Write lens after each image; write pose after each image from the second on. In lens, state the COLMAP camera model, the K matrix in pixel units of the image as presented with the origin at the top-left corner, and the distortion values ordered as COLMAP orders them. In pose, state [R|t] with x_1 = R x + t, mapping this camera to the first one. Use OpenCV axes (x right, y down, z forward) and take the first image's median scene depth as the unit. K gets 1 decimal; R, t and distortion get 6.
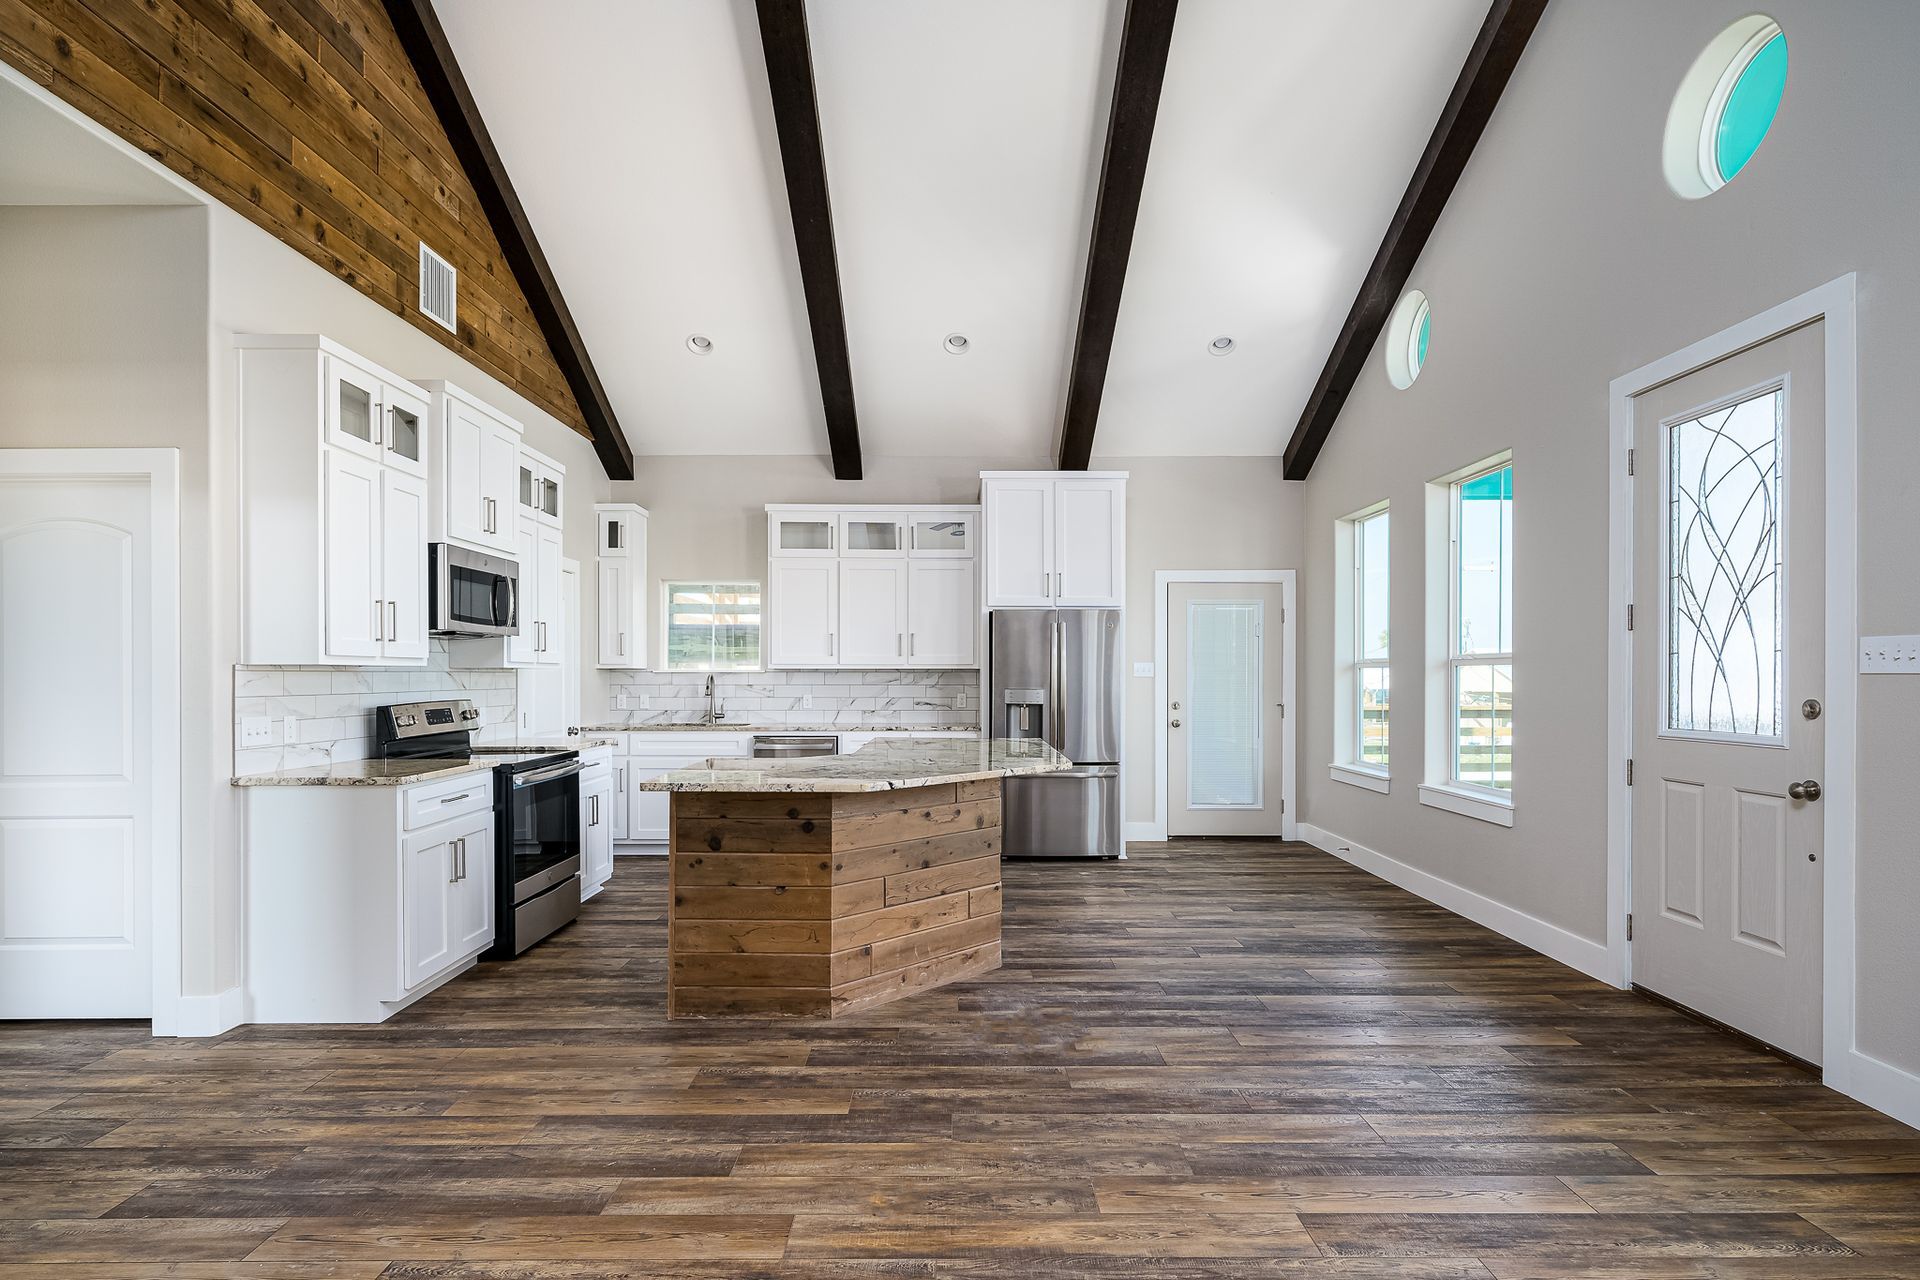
lens RADIAL K [[1006.6, 0, 952.8], [0, 1006.6, 674.4], [0, 0, 1]] dist [-0.000021, 0.000638]
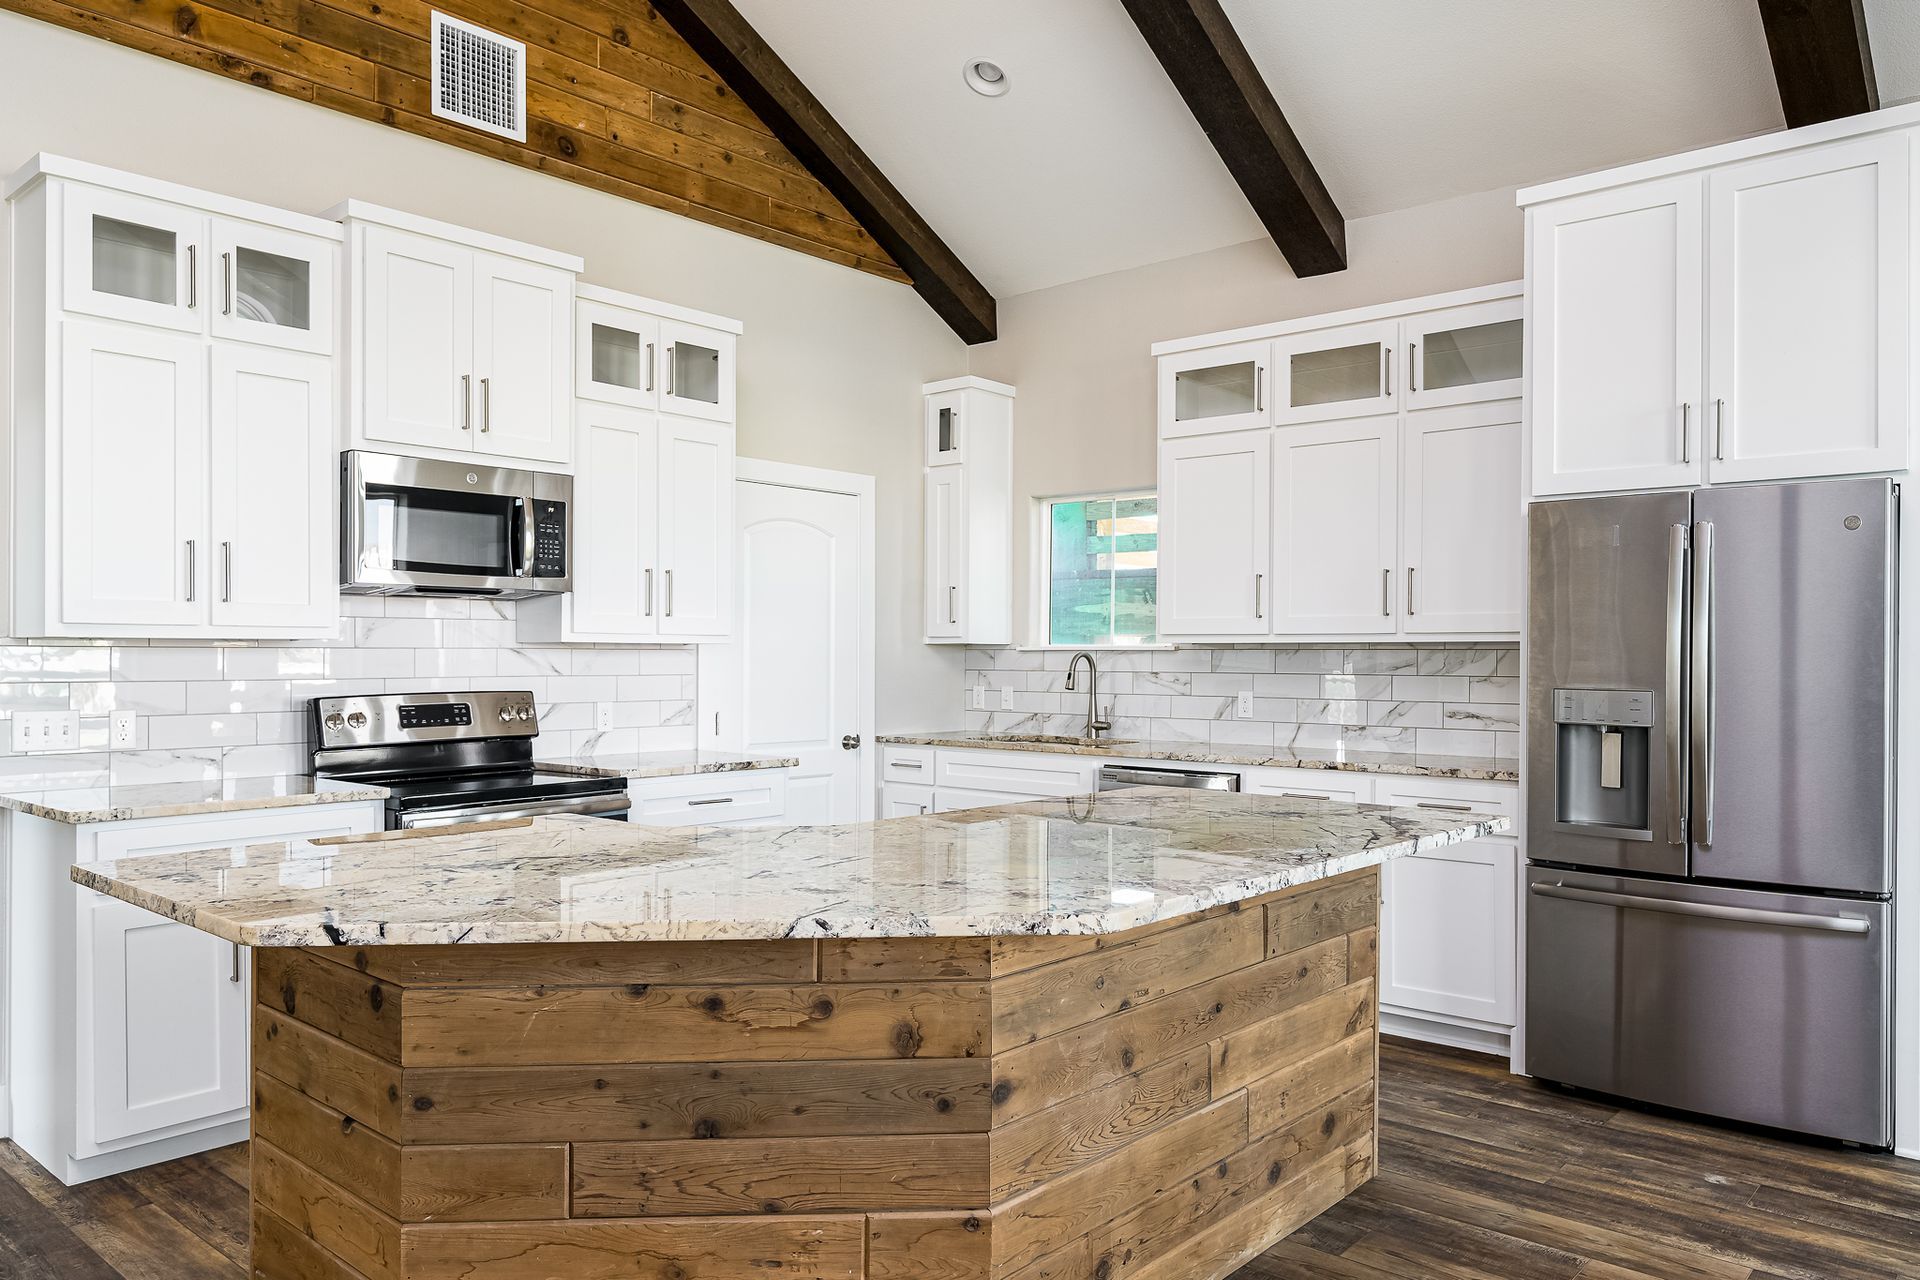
lens RADIAL K [[1350.7, 0, 957.9], [0, 1350.7, 654.6], [0, 0, 1]] dist [-0.001989, 0.004167]
pose [[0.742119, 0.000864, -0.670267, 0.337365], [-0.001692, 0.999998, -0.000584, 0.001497], [0.670266, 0.001568, 0.742120, 0.561279]]
